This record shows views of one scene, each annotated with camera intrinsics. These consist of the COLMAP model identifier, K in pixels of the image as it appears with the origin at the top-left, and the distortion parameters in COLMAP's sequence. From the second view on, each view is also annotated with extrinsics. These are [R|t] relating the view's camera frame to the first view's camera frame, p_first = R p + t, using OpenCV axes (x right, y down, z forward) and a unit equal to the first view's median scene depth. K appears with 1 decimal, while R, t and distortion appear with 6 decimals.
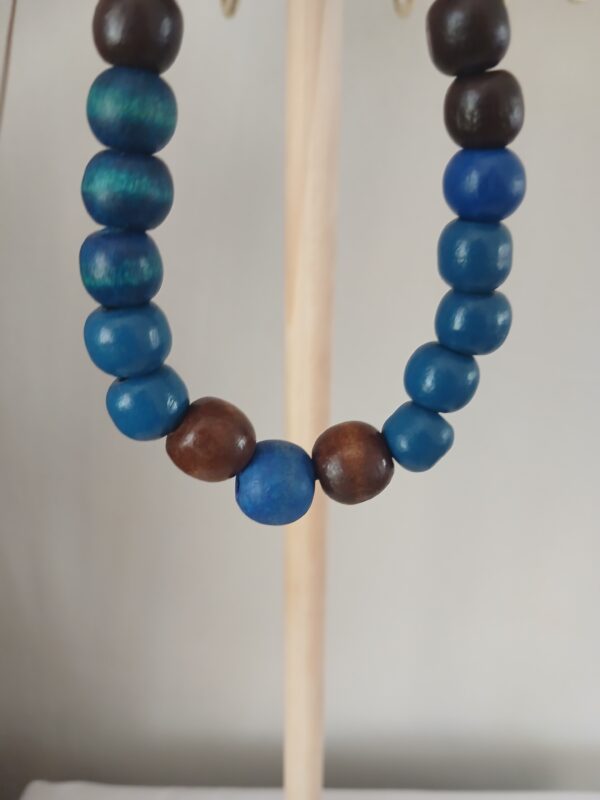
lens RADIAL K [[624.0, 0, 332.7], [0, 624.0, 397.8], [0, 0, 1]] dist [0.049363, -0.126945]
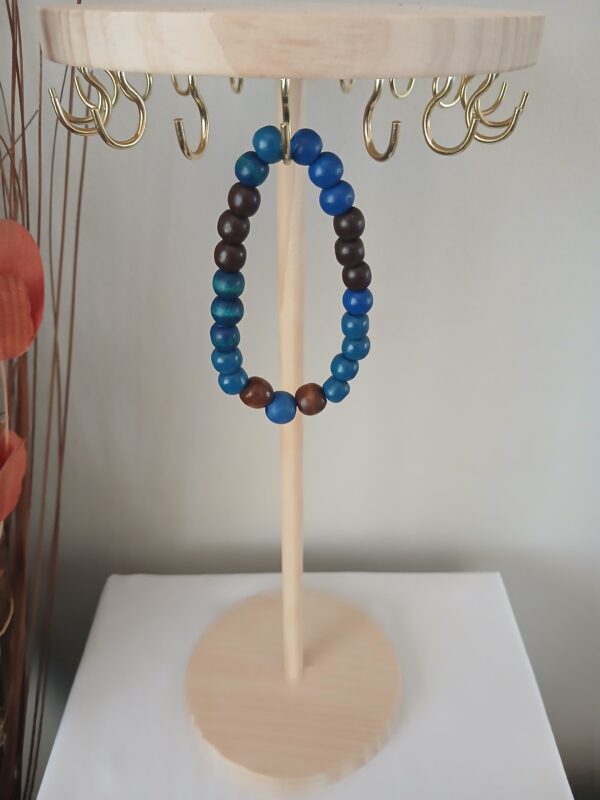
lens RADIAL K [[621.0, 0, 318.0], [0, 621.0, 403.1], [0, 0, 1]] dist [-0.004651, -0.001955]
pose [[0.999919, -0.011498, 0.005534, 0.047270], [0.009964, 0.974445, 0.224406, -0.462230], [-0.007973, -0.224333, 0.974480, -1.512245]]
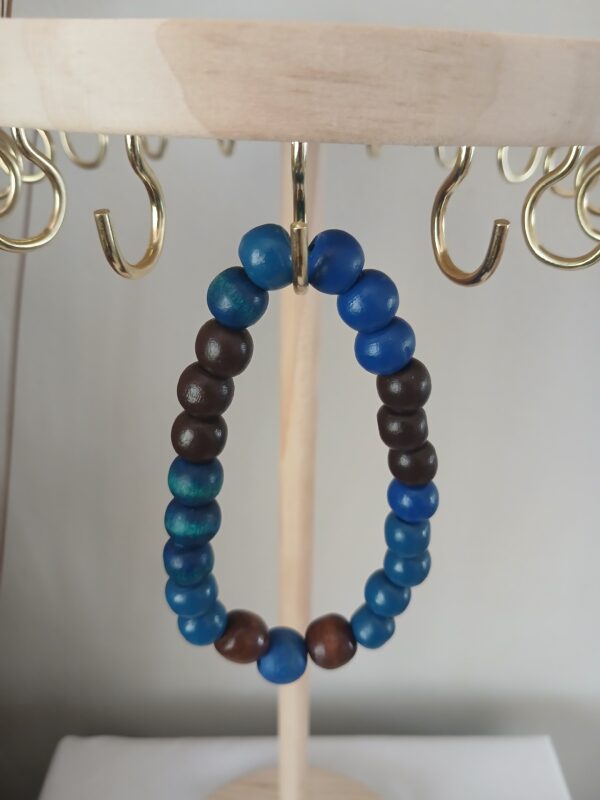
lens RADIAL K [[624.0, 0, 332.7], [0, 624.0, 397.8], [0, 0, 1]] dist [0.049363, -0.126945]
pose [[0.999509, -0.002628, 0.031224, -0.012289], [-0.001513, 0.991266, 0.131870, -0.731085], [-0.031298, -0.131852, 0.990775, -0.494866]]
